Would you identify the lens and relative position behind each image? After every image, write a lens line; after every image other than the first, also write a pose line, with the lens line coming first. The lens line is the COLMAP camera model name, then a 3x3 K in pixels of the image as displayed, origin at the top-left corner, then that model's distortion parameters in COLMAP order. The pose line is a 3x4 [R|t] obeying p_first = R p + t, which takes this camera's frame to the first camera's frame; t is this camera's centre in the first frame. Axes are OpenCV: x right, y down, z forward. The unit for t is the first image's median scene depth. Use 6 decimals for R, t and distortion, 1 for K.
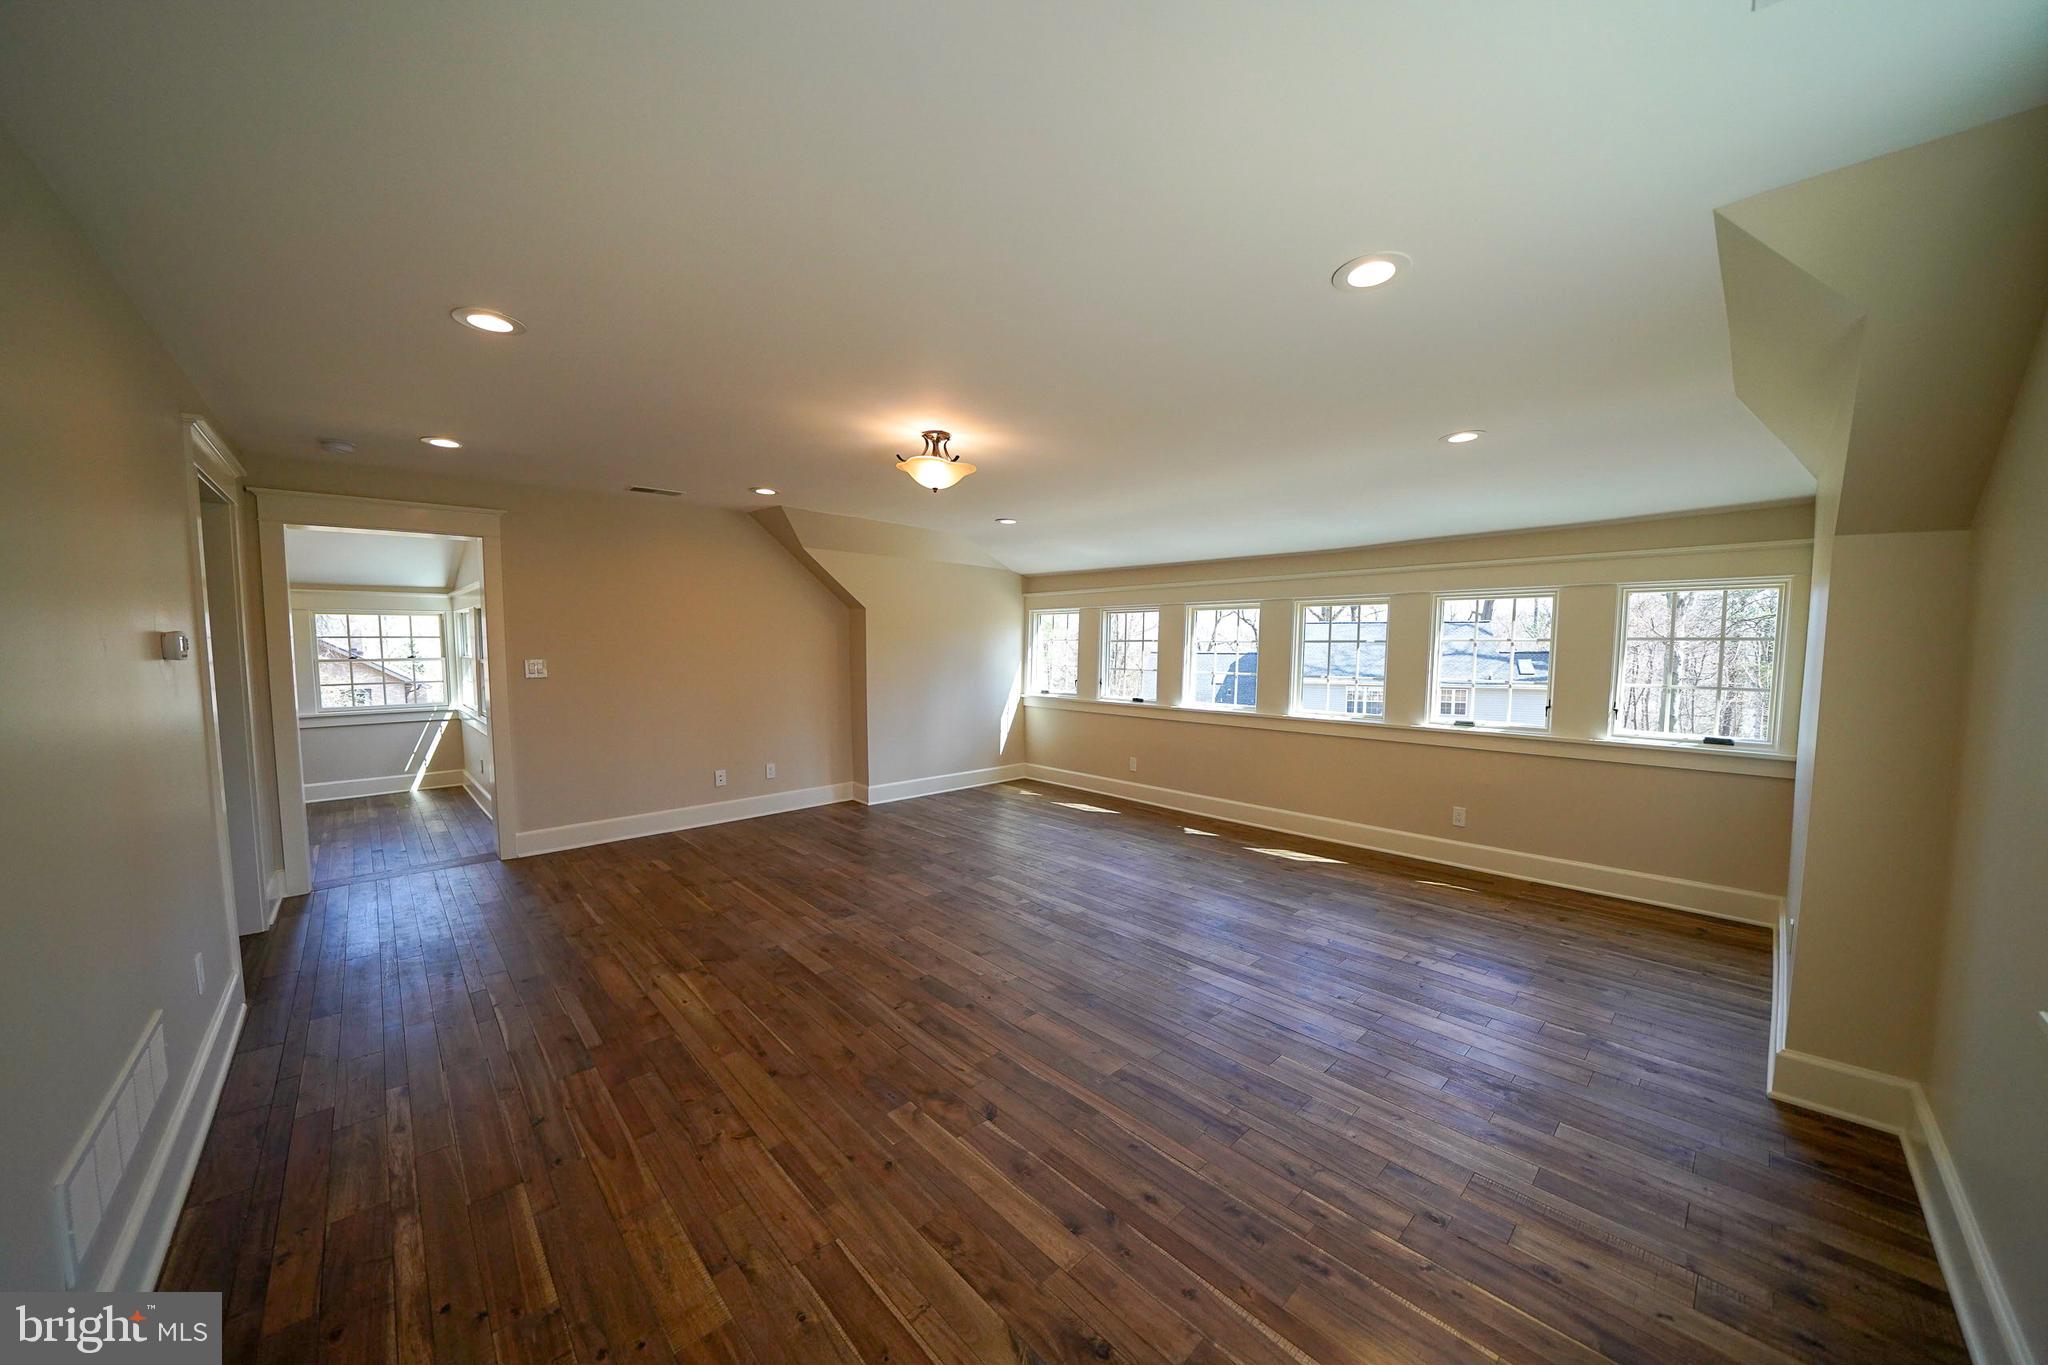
lens RADIAL K [[693.1, 0, 1014.1], [0, 693.1, 704.4], [0, 0, 1]] dist [-0.000357, 0.000010]
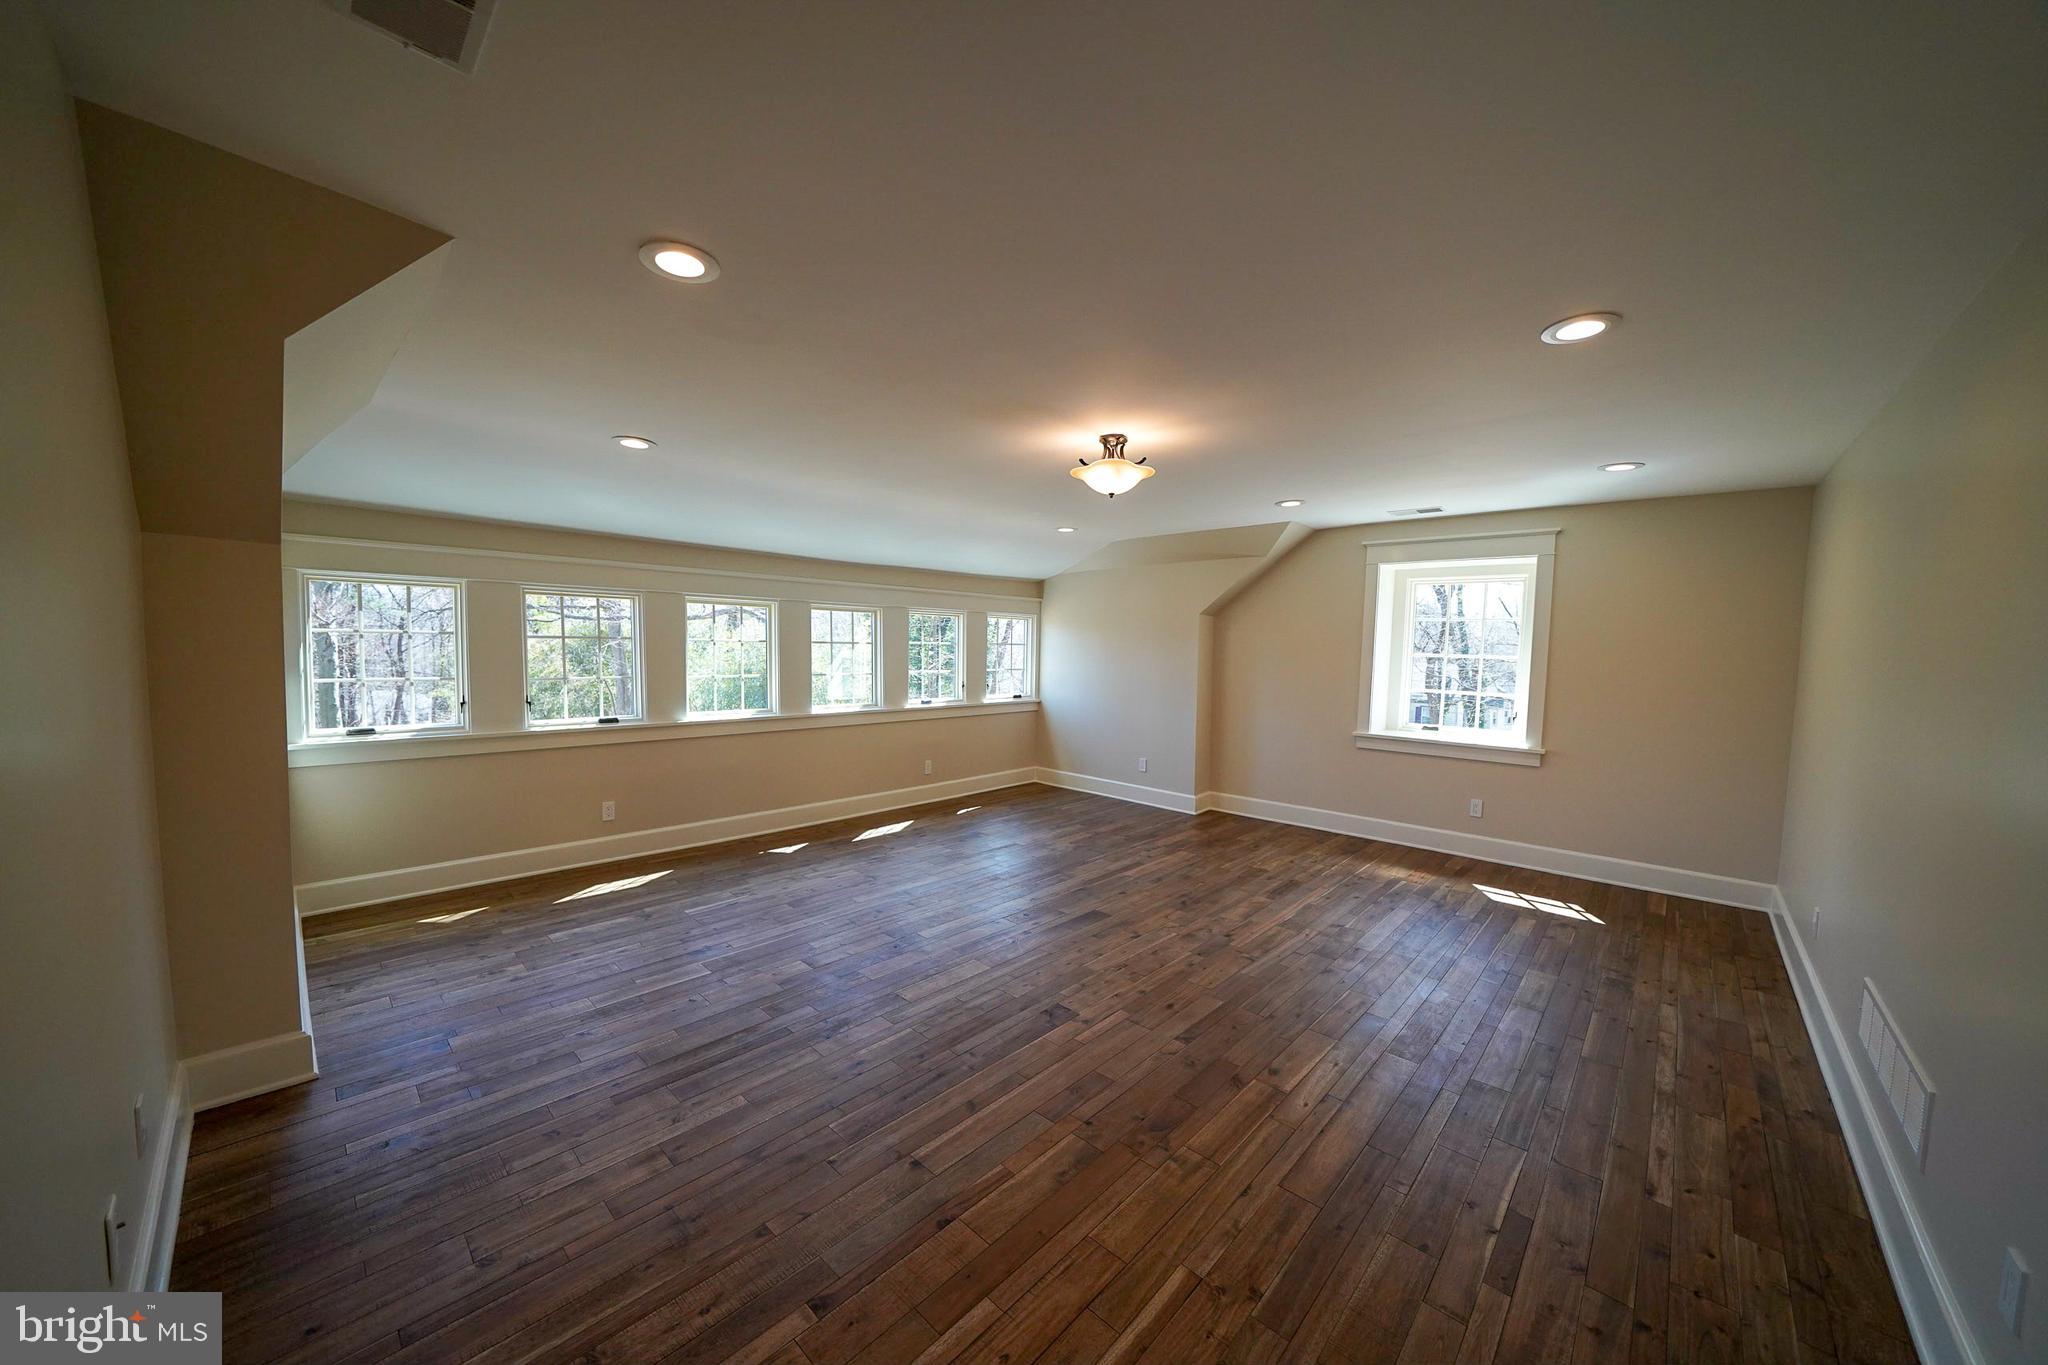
lens RADIAL K [[714.3, 0, 1018.5], [0, 714.3, 701.3], [0, 0, 1]] dist [-0.019128, -0.000029]
pose [[-0.060032, -0.077993, 0.995145, -0.750099], [0.070450, 0.994126, 0.082163, -0.073700], [-0.995707, 0.075041, -0.054184, 0.812958]]
